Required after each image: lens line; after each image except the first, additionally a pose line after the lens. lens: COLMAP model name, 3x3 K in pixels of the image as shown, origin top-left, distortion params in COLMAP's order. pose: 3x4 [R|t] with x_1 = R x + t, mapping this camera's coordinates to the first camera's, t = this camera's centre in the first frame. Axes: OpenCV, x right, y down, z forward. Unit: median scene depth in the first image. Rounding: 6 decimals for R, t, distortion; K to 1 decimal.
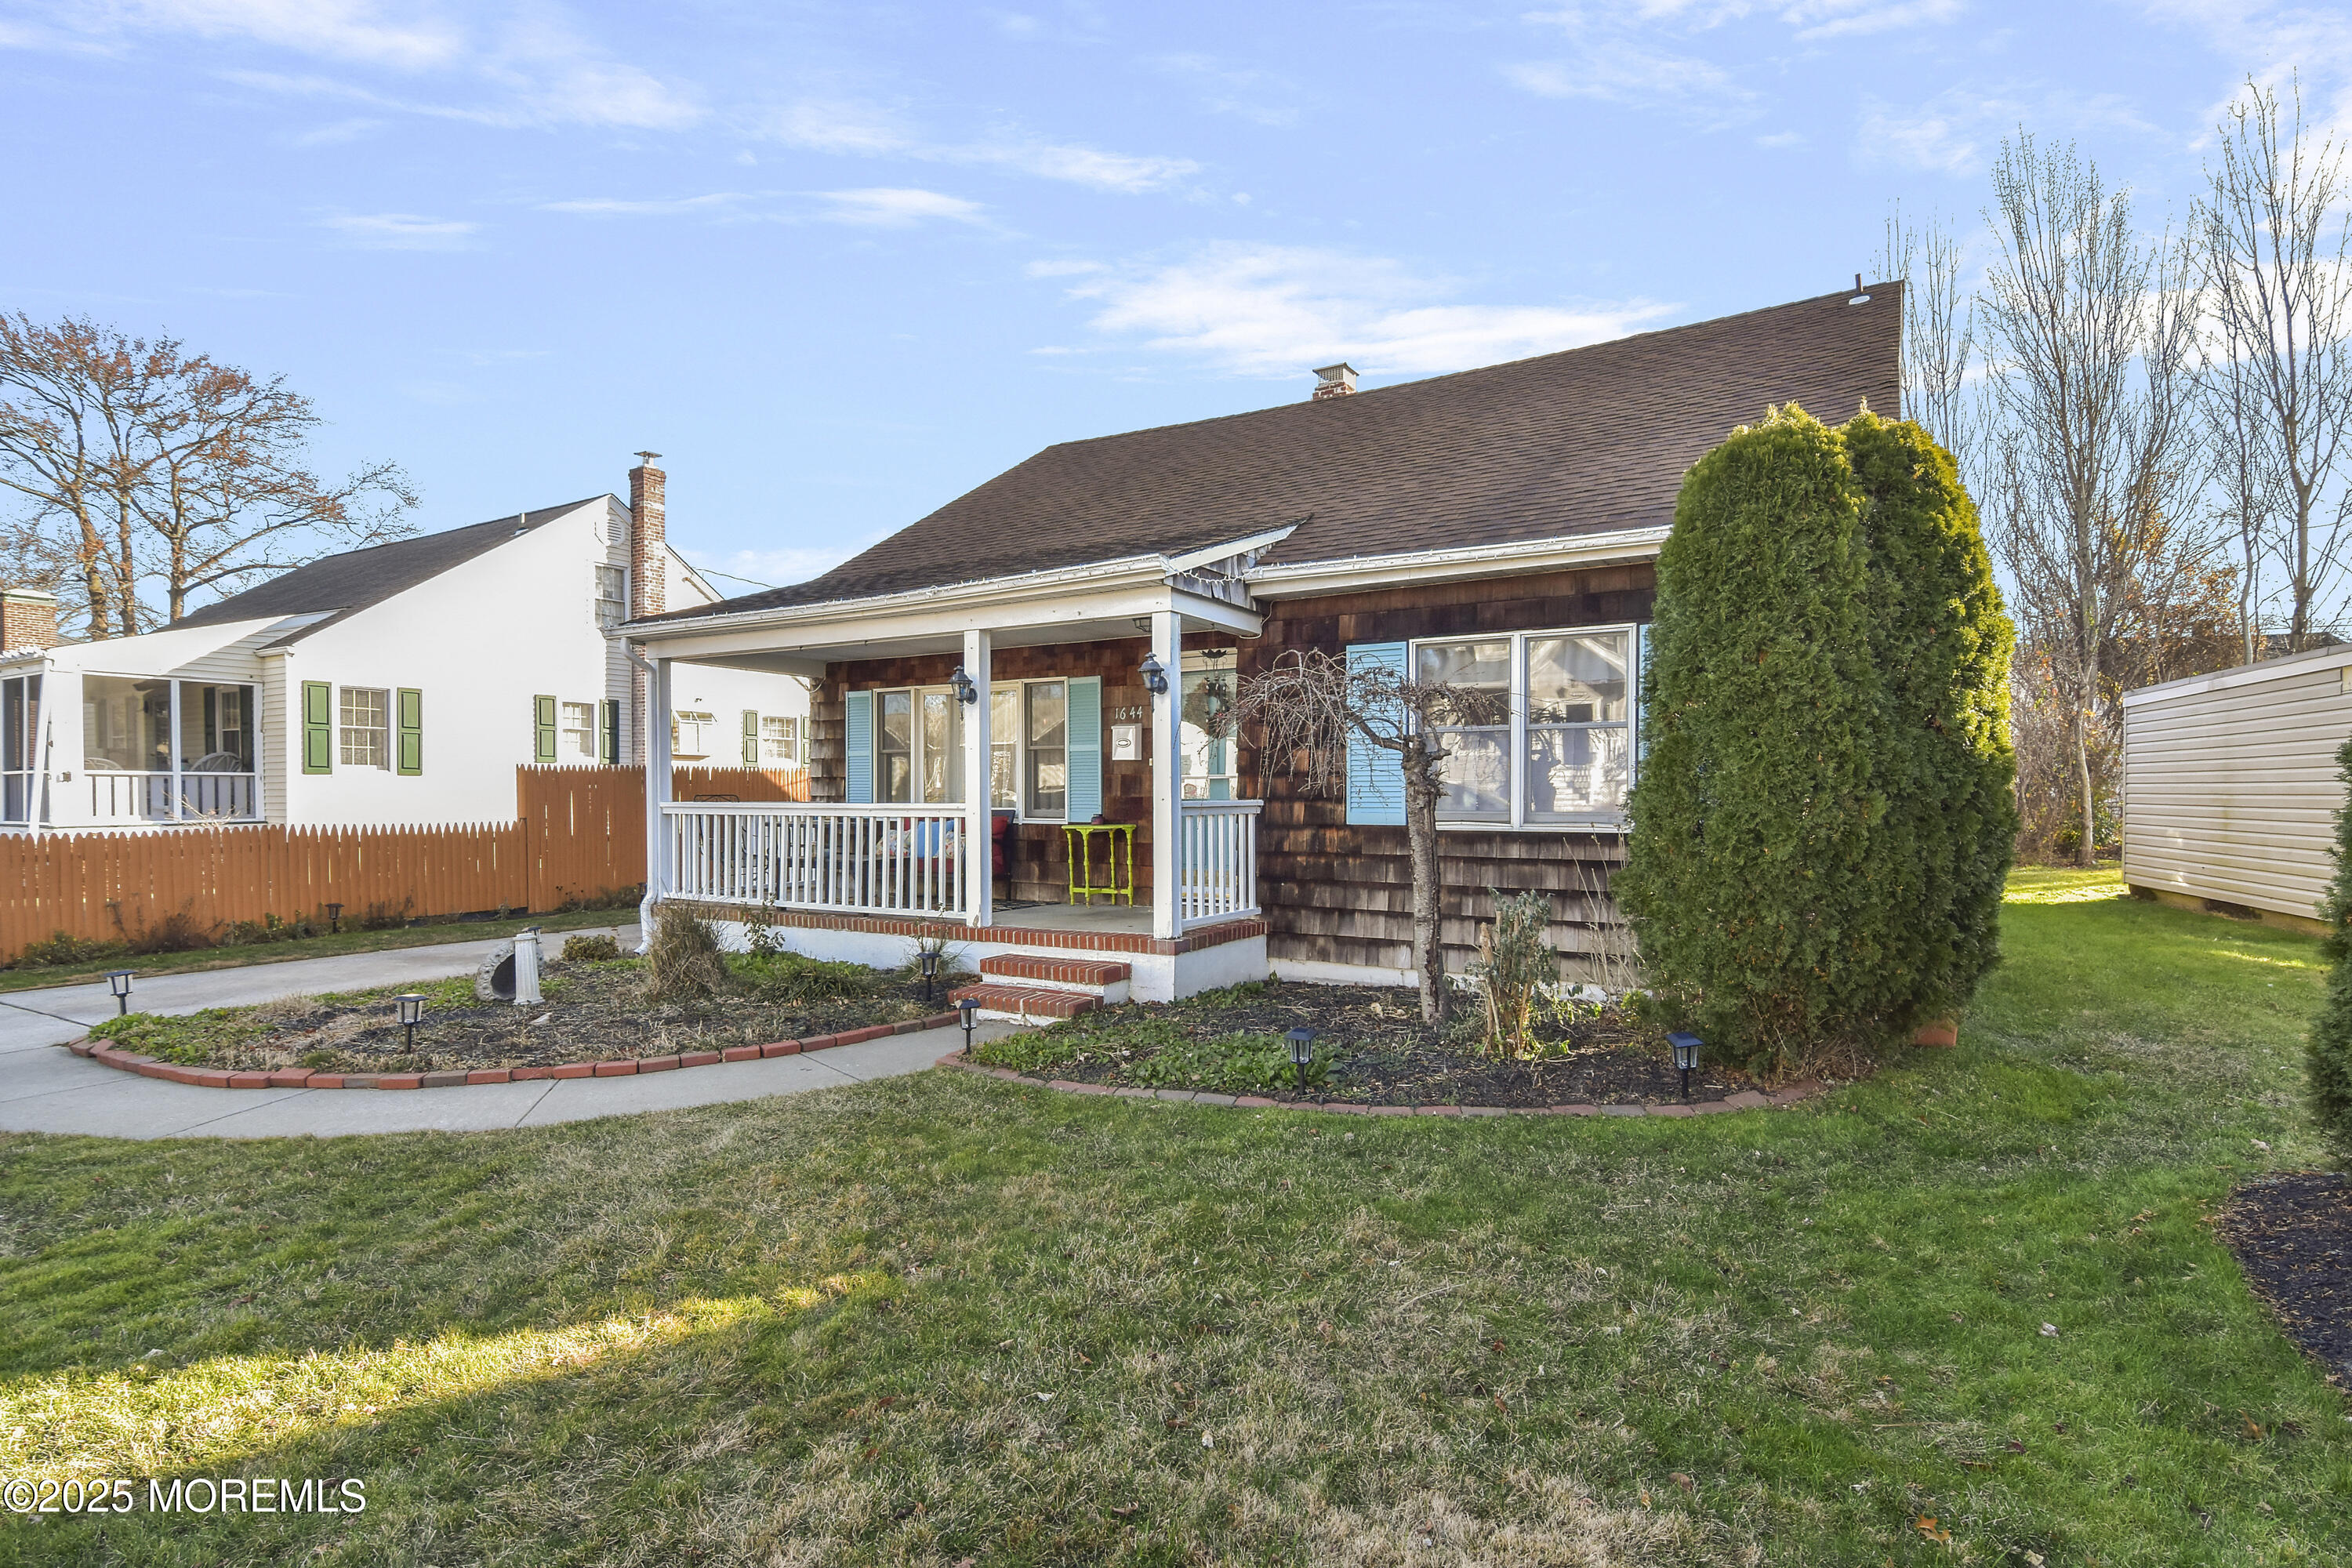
lens RADIAL K [[1136.6, 0, 1176.0], [0, 1136.6, 784.0], [0, 0, 1]] dist [0.000187, 0.000570]
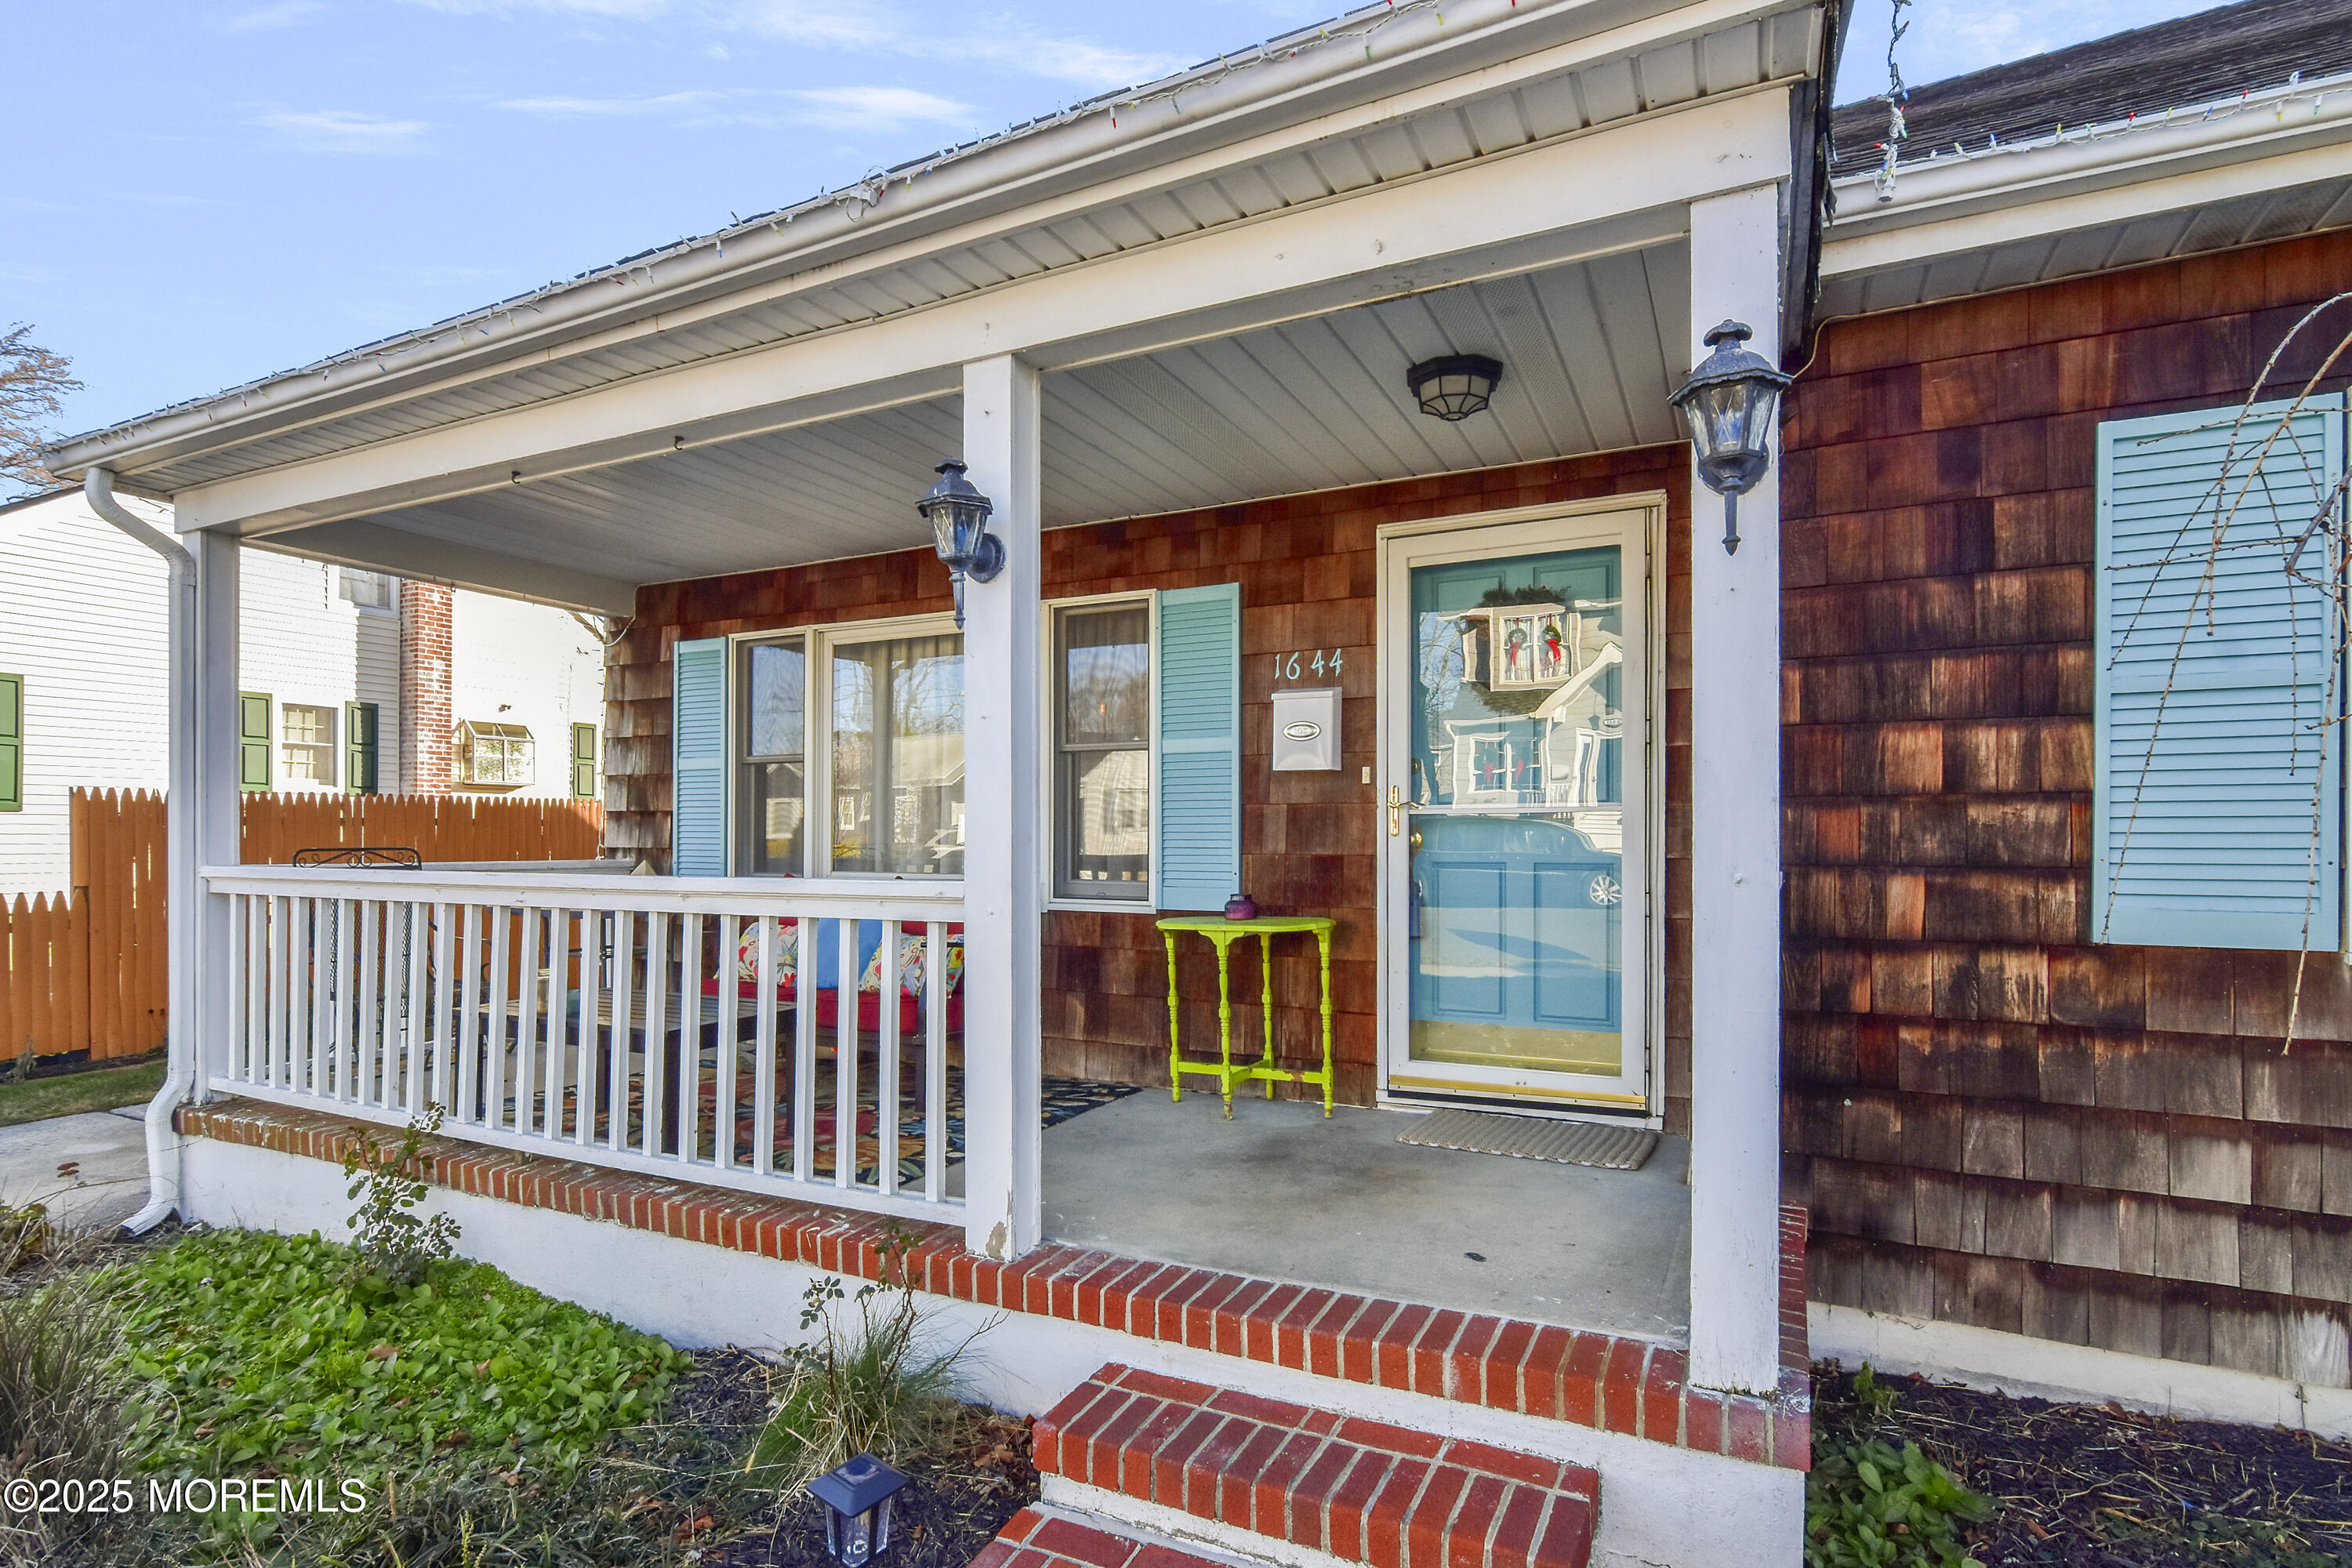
lens RADIAL K [[1151.0, 0, 1183.3], [0, 1151.0, 828.4], [0, 0, 1]] dist [-0.000523, -0.000565]
pose [[0.996716, 0.002654, 0.080935, -0.128894], [-0.002645, 0.999996, -0.000218, 0.001328], [-0.080935, 0.000003, 0.996719, 0.571298]]
